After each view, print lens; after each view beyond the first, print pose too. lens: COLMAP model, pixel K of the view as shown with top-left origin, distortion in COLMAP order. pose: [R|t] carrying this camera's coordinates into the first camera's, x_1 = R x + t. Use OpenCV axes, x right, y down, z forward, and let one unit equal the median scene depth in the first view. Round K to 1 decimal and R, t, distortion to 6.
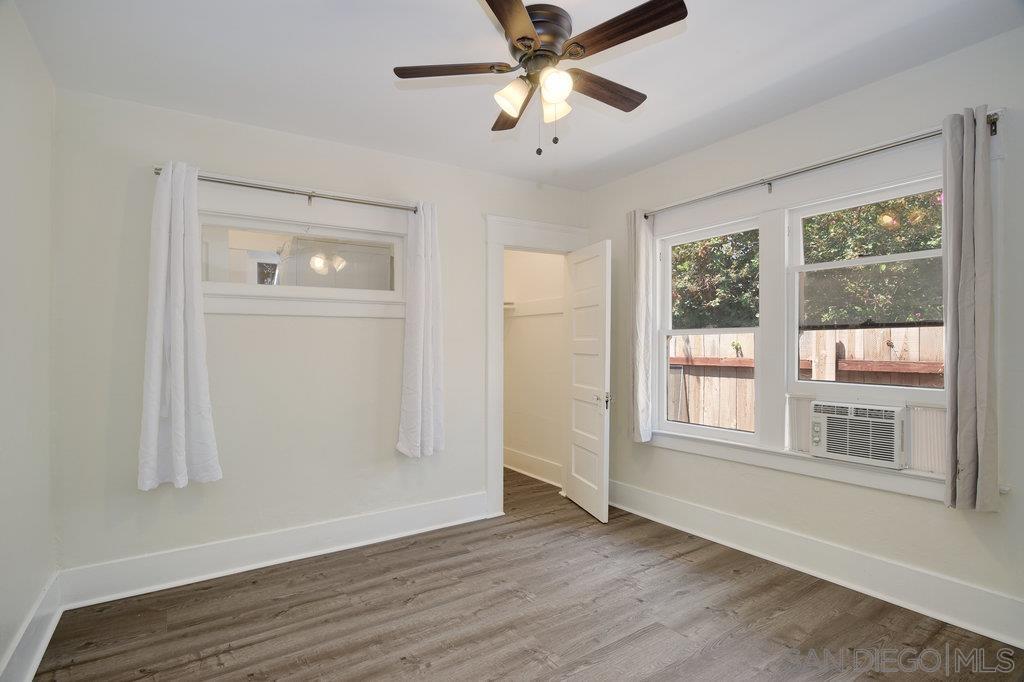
lens RADIAL K [[501.3, 0, 512.3], [0, 501.3, 351.1], [0, 0, 1]] dist [-0.013439, -0.000273]
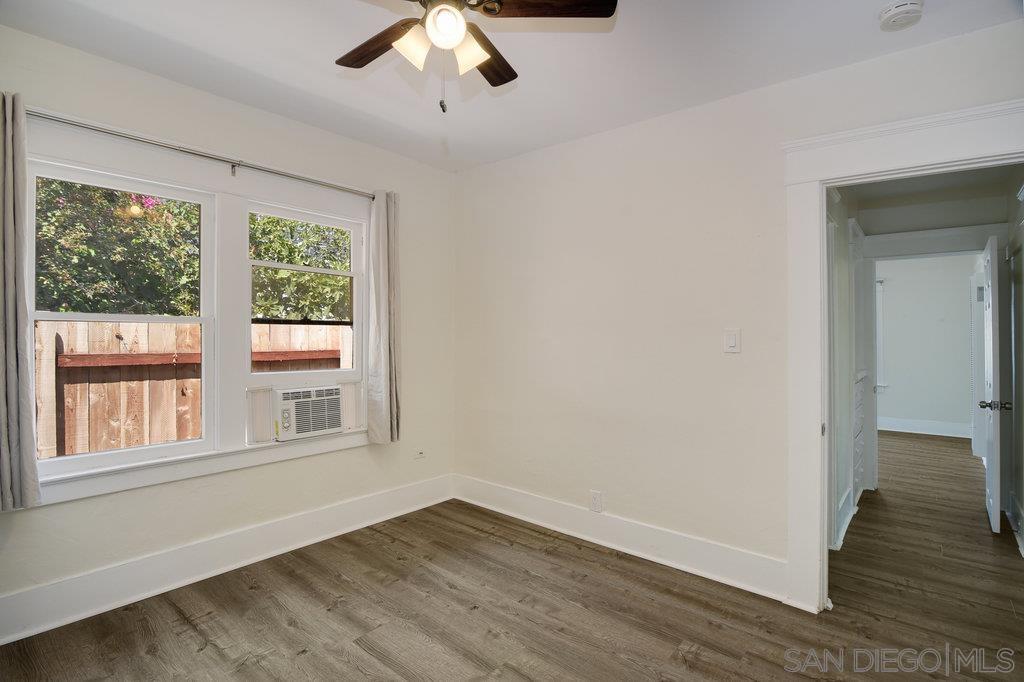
lens RADIAL K [[501.3, 0, 512.2], [0, 501.3, 334.0], [0, 0, 1]] dist [-0.013439, -0.000273]
pose [[-0.265442, 0.011969, 0.964053, -0.570222], [0.005921, 0.999924, -0.010785, -0.006538], [-0.964109, 0.002846, -0.265493, 0.811738]]
